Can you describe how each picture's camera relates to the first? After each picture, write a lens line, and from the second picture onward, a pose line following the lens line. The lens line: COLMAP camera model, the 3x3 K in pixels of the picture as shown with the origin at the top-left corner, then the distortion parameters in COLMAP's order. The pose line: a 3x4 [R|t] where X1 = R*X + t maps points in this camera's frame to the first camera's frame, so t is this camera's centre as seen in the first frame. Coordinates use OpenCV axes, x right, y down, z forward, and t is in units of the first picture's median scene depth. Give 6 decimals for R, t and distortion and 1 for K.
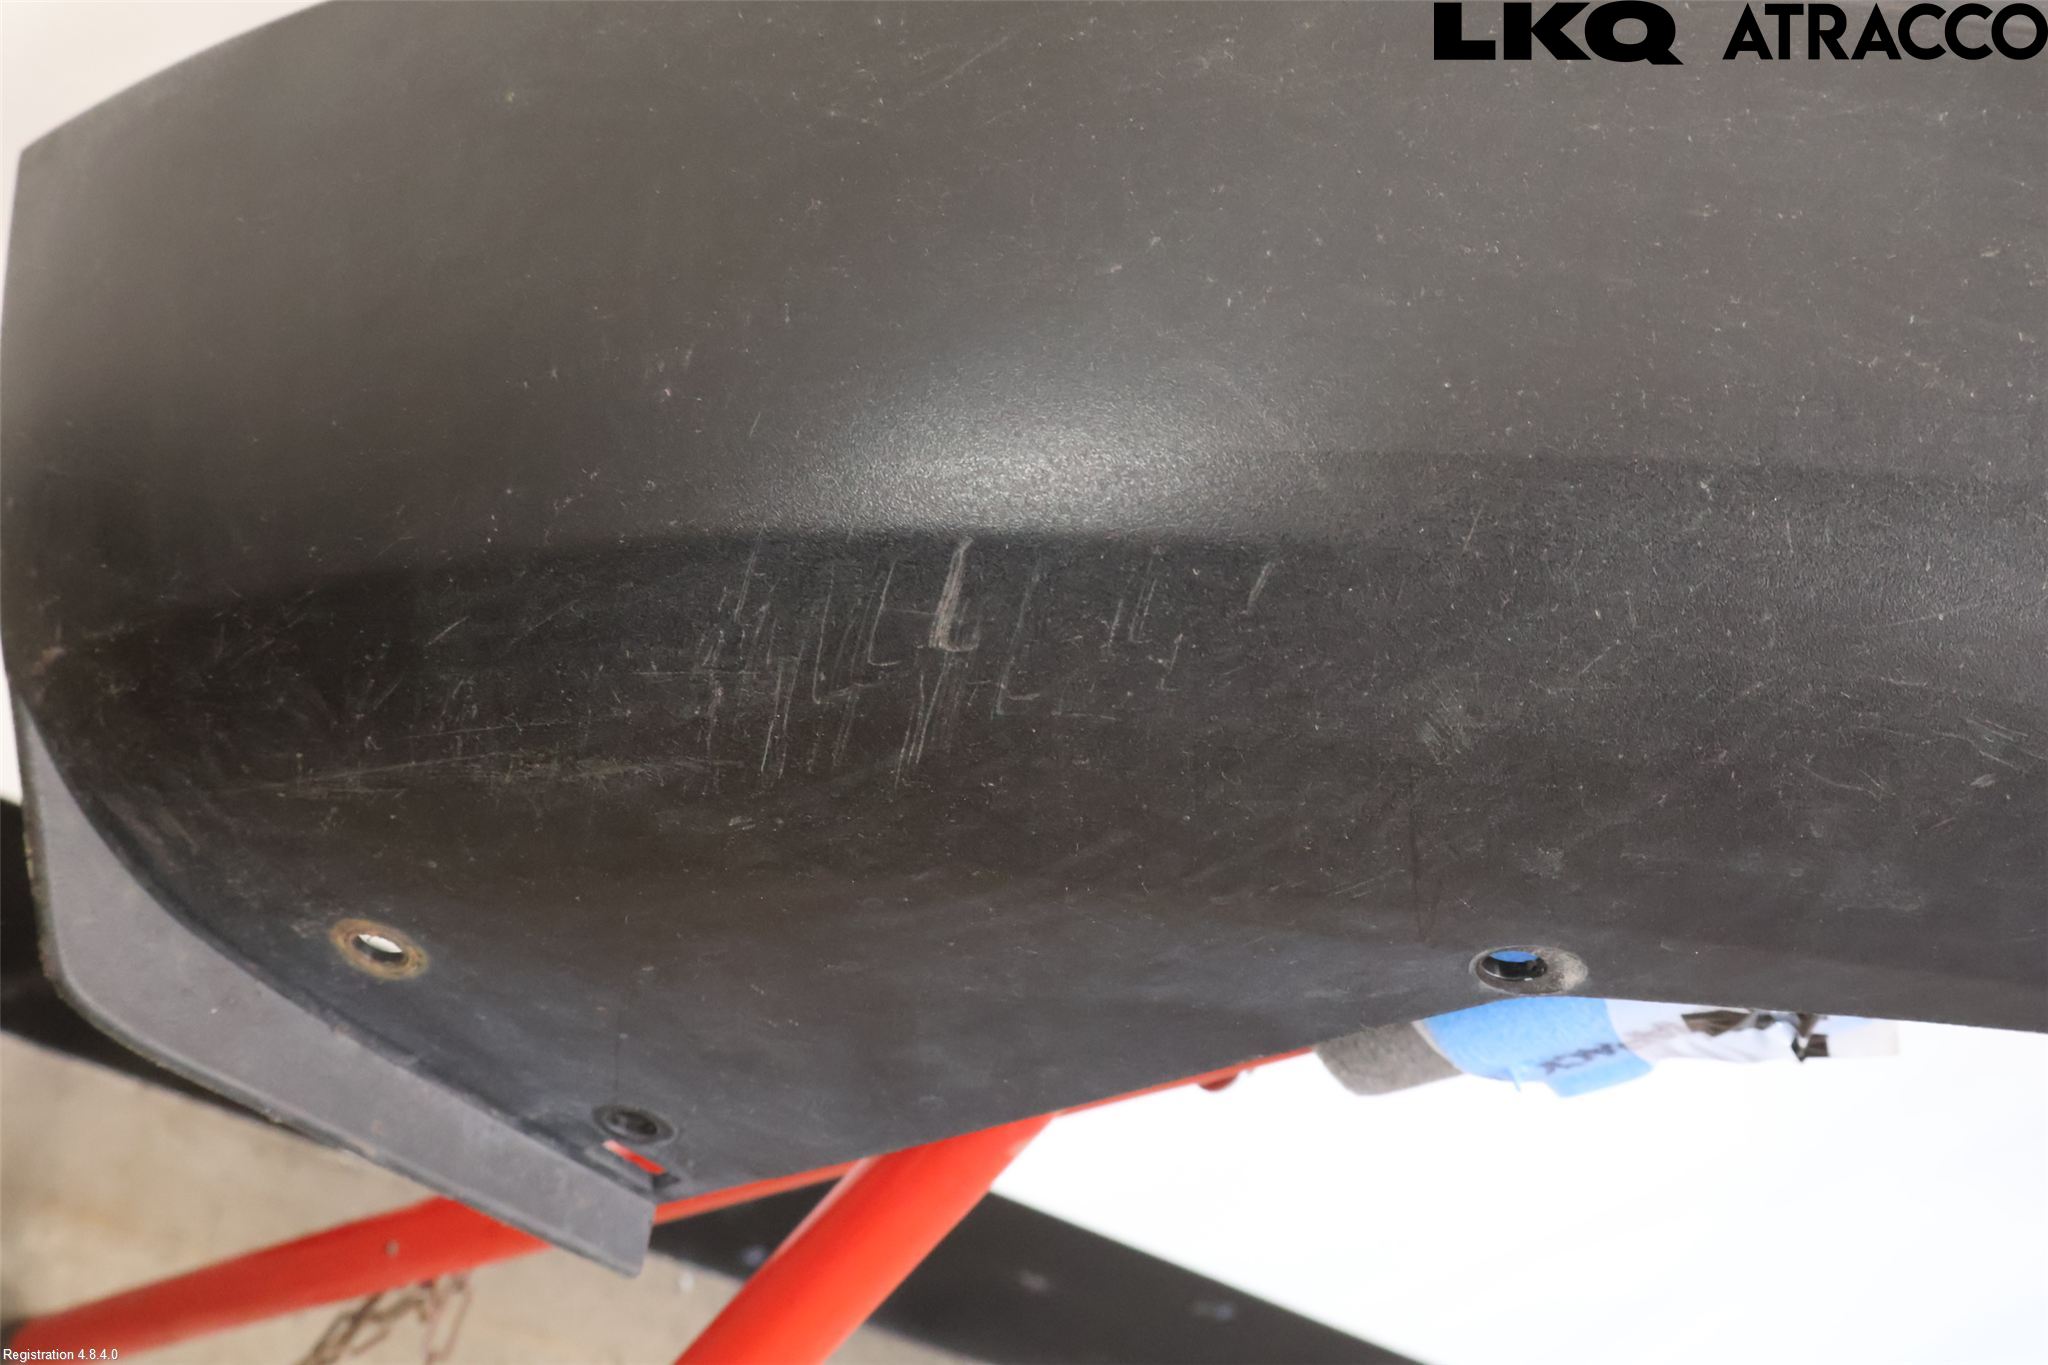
lens RADIAL K [[2345.3, 0, 1024.0], [0, 2345.3, 682.5], [0, 0, 1]] dist [-0.004937, -0.016781]
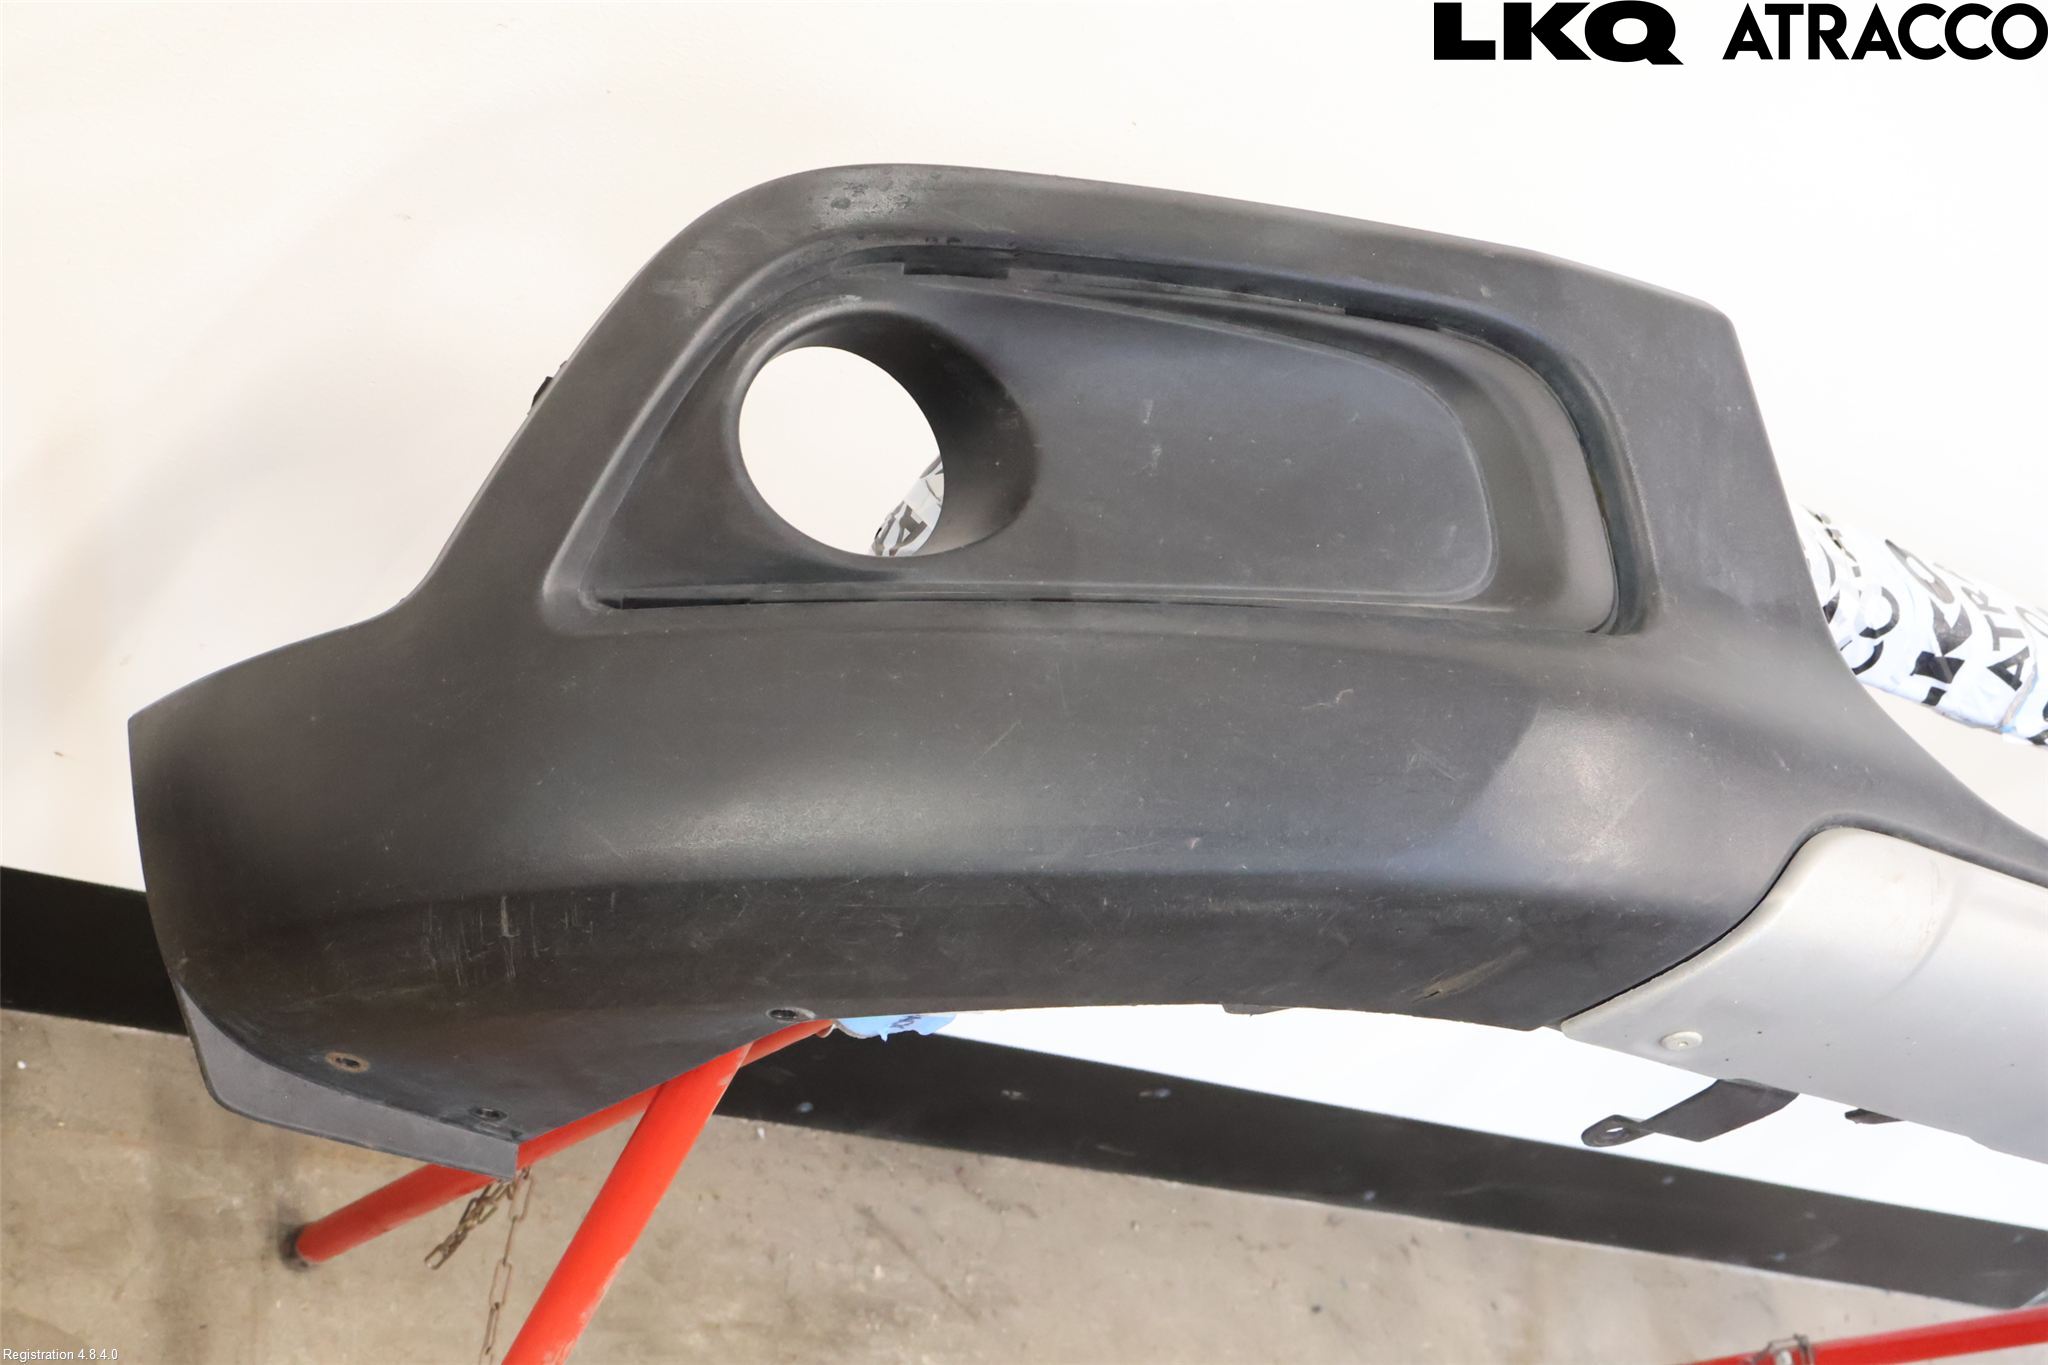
lens RADIAL K [[2398.8, 0, 1024.0], [0, 2398.8, 682.5], [0, 0, 1]] dist [0.219783, -1.011757]
pose [[0.979086, -0.162148, -0.122879, 0.710715], [0.173524, 0.980863, 0.088298, -0.338755], [0.106210, -0.107774, 0.988486, -1.204476]]
